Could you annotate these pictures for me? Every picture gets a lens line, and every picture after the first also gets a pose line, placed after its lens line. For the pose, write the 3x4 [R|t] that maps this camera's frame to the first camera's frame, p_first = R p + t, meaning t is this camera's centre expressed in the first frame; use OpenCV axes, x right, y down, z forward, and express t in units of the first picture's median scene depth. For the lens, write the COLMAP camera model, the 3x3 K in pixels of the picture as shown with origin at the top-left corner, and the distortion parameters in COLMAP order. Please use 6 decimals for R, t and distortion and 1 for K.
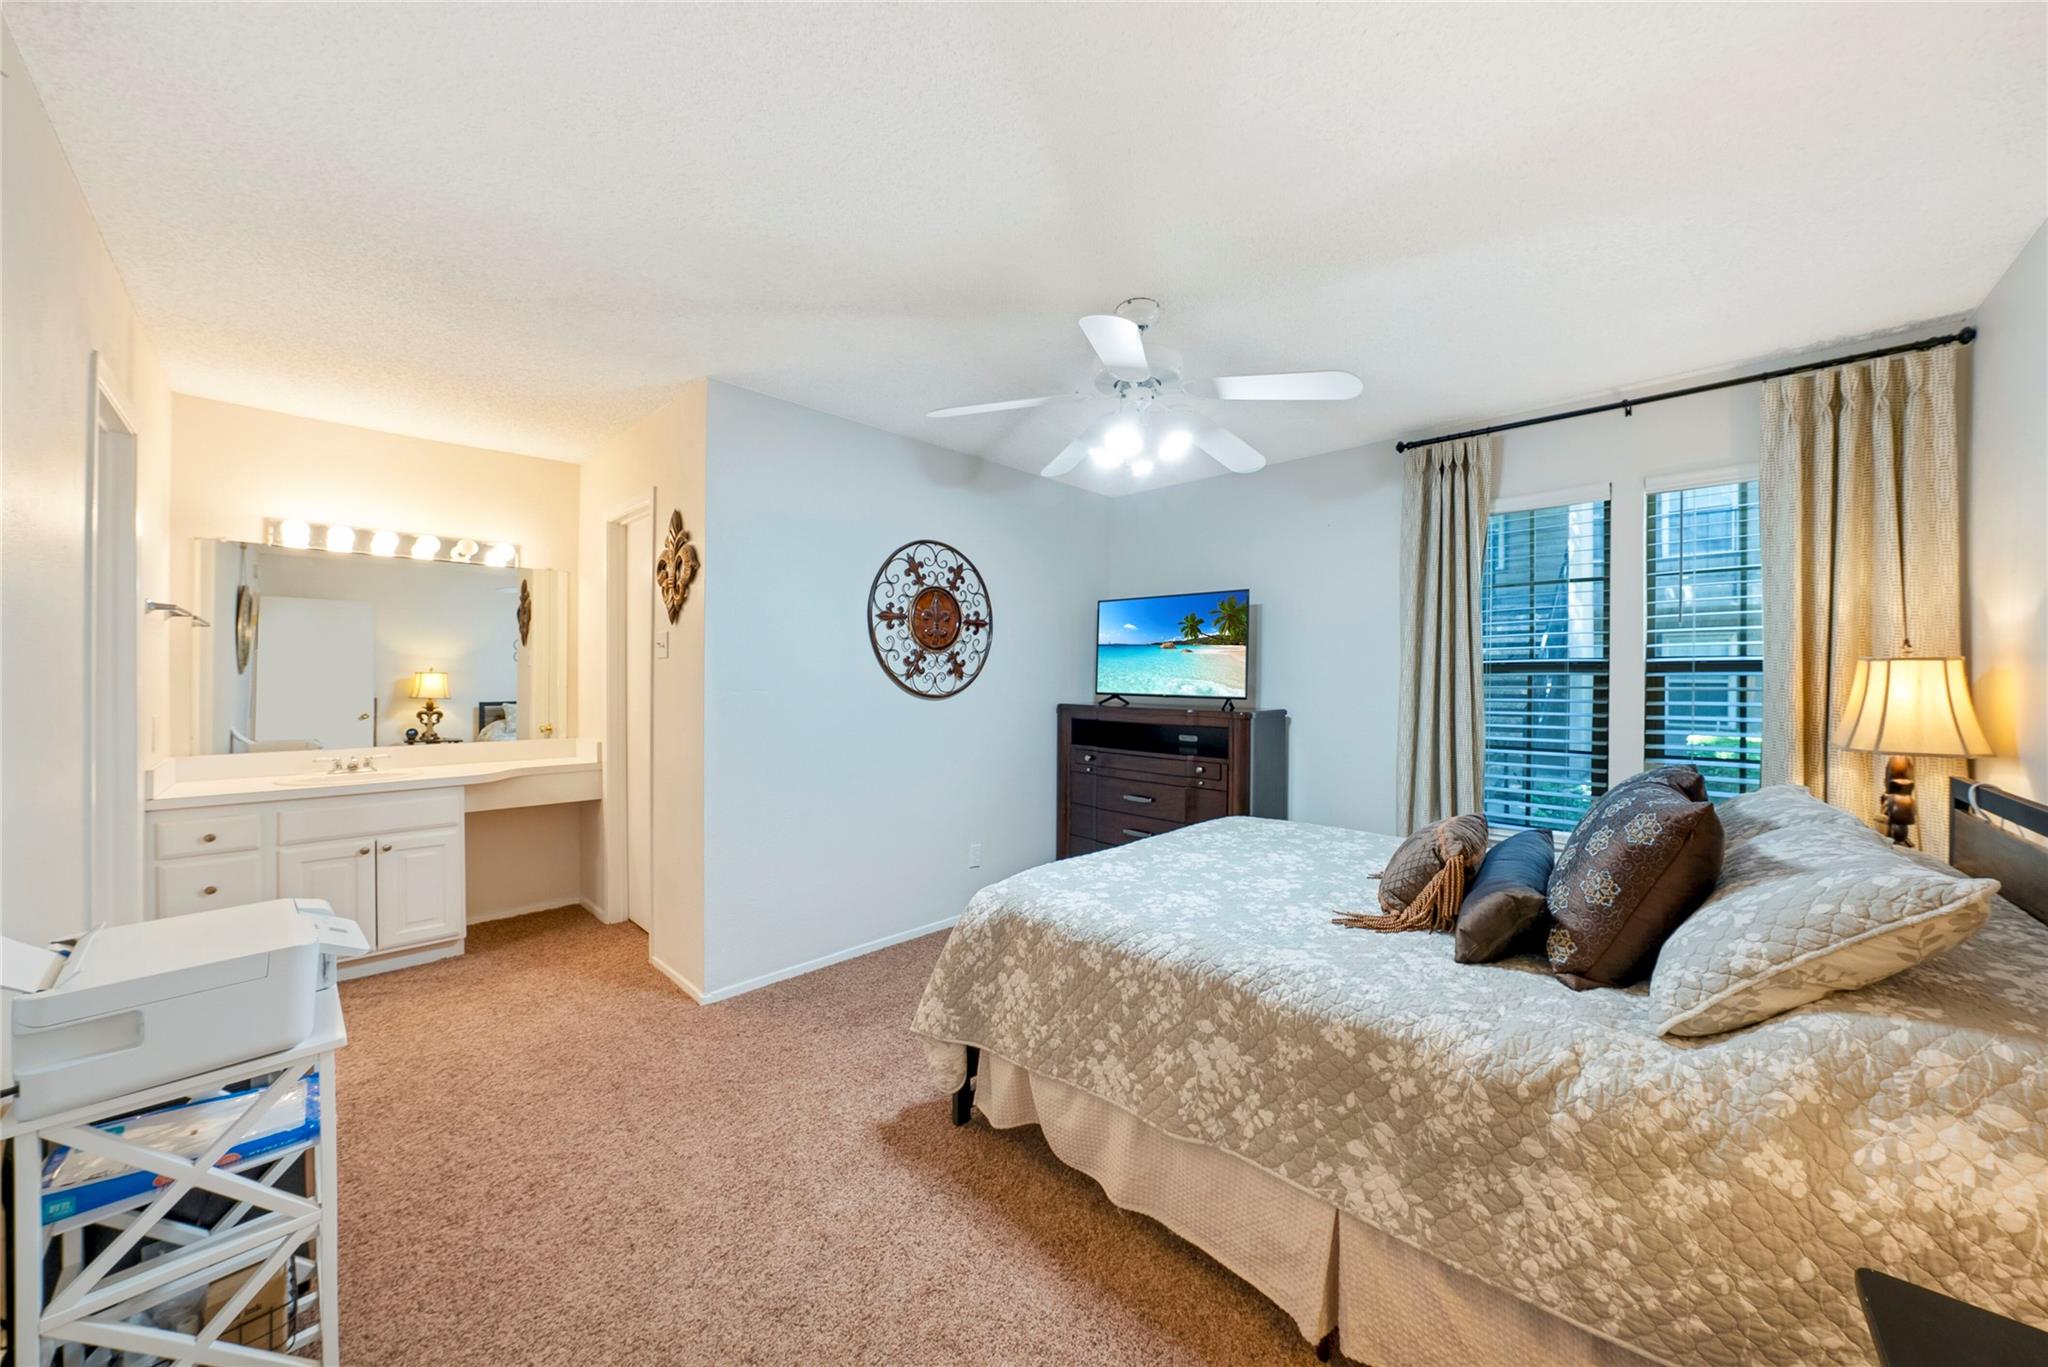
lens RADIAL K [[735.5, 0, 1024.5], [0, 735.5, 670.0], [0, 0, 1]] dist [-0.030448, 0.007630]
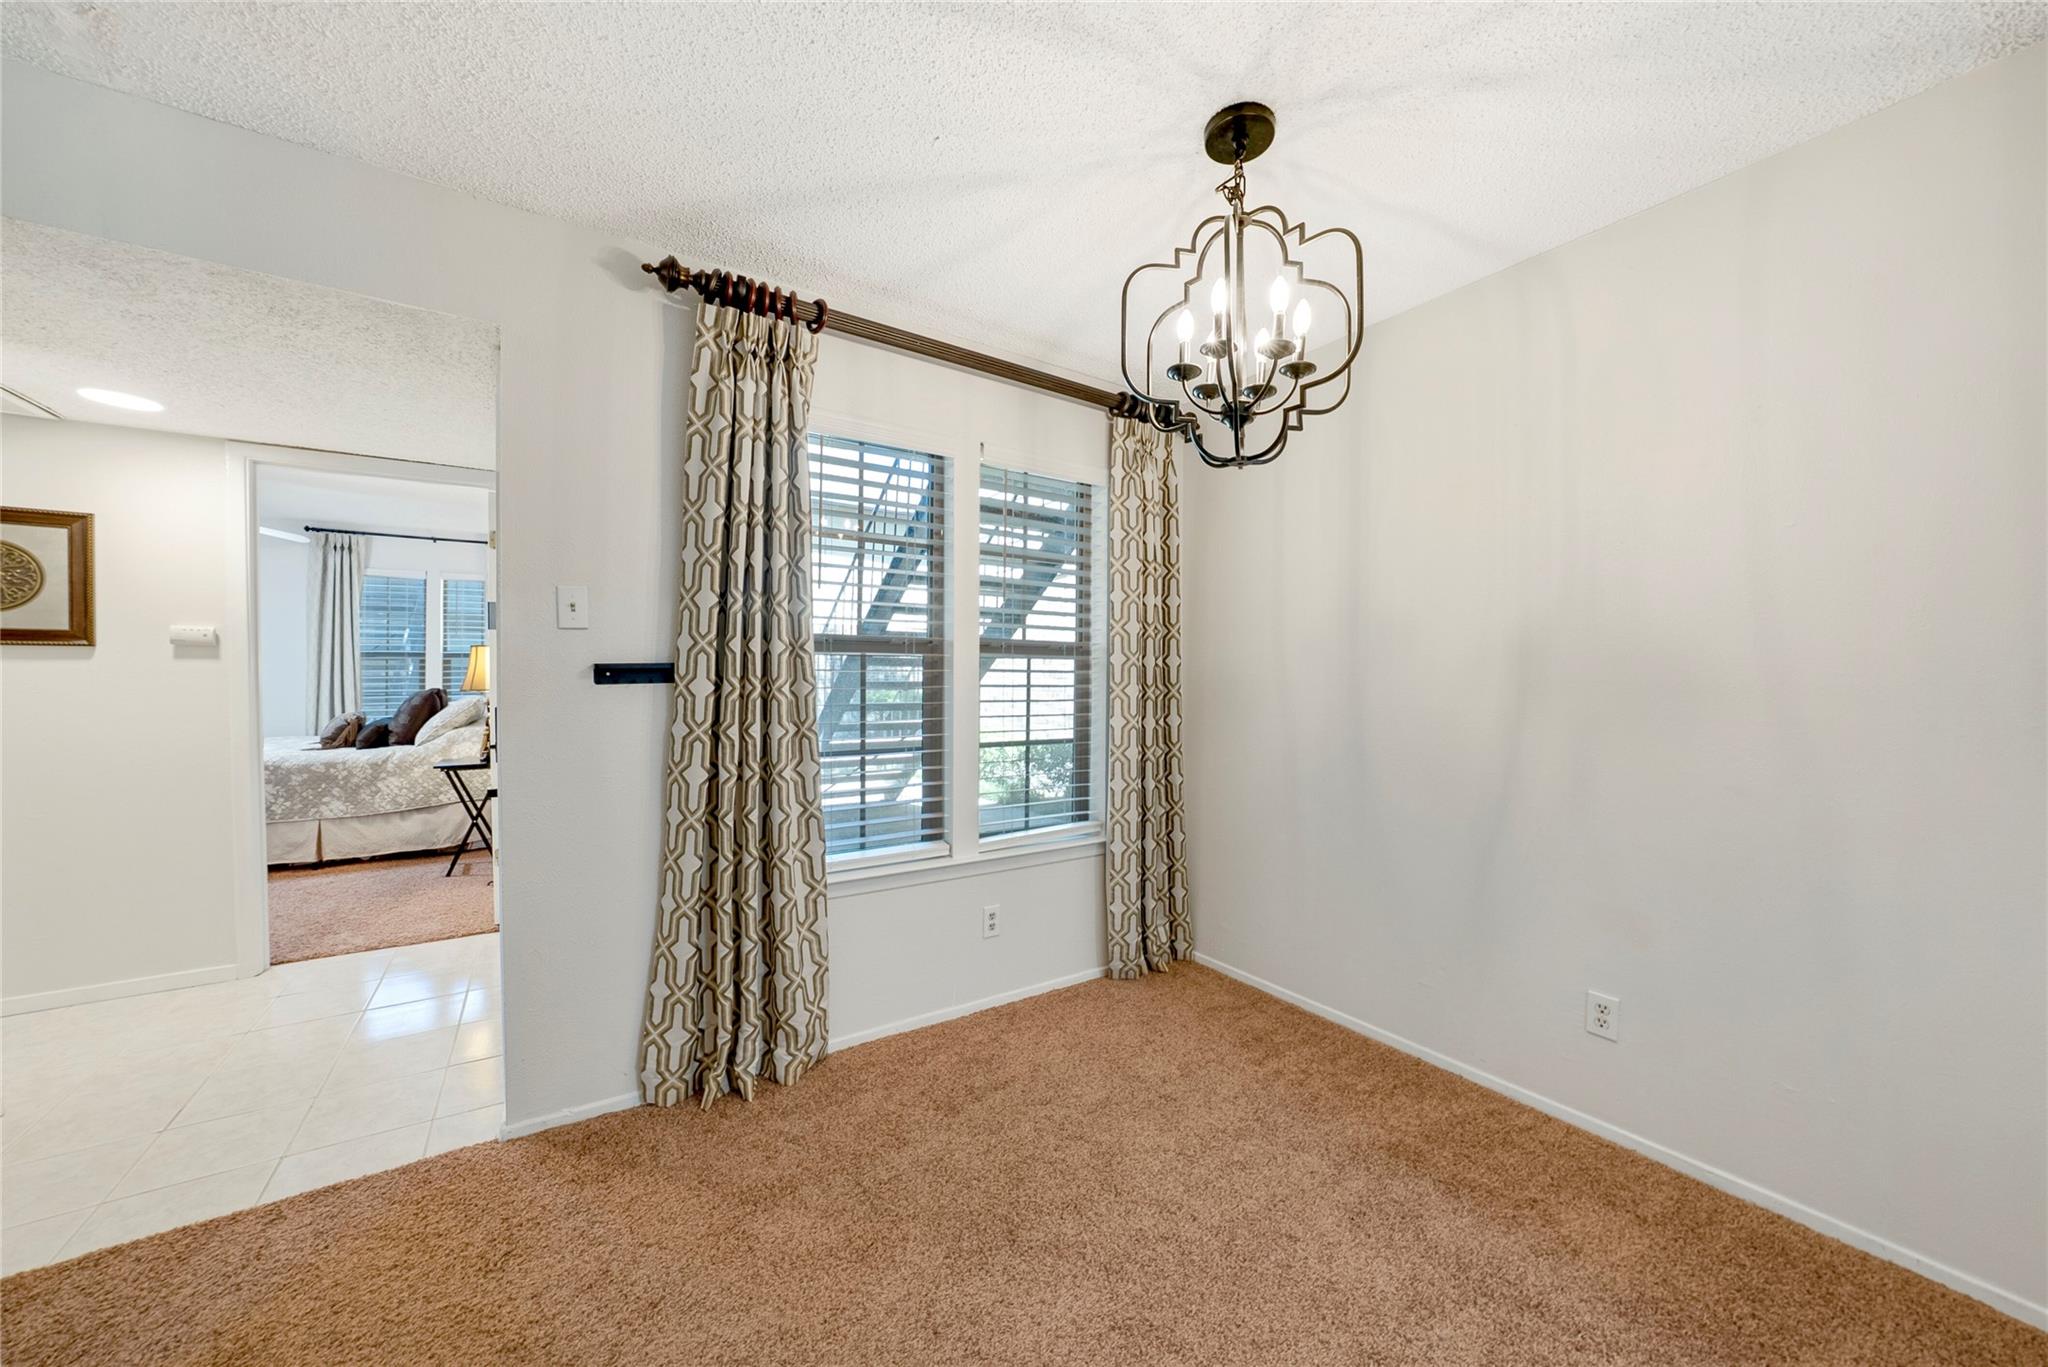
lens RADIAL K [[735.5, 0, 1024.5], [0, 735.5, 670.0], [0, 0, 1]] dist [-0.030448, 0.007630]
pose [[0.248321, -0.009482, 0.968631, -1.458013], [-0.003542, 0.999937, 0.010696, 0.018311], [-0.968671, -0.006087, 0.248272, -2.199089]]
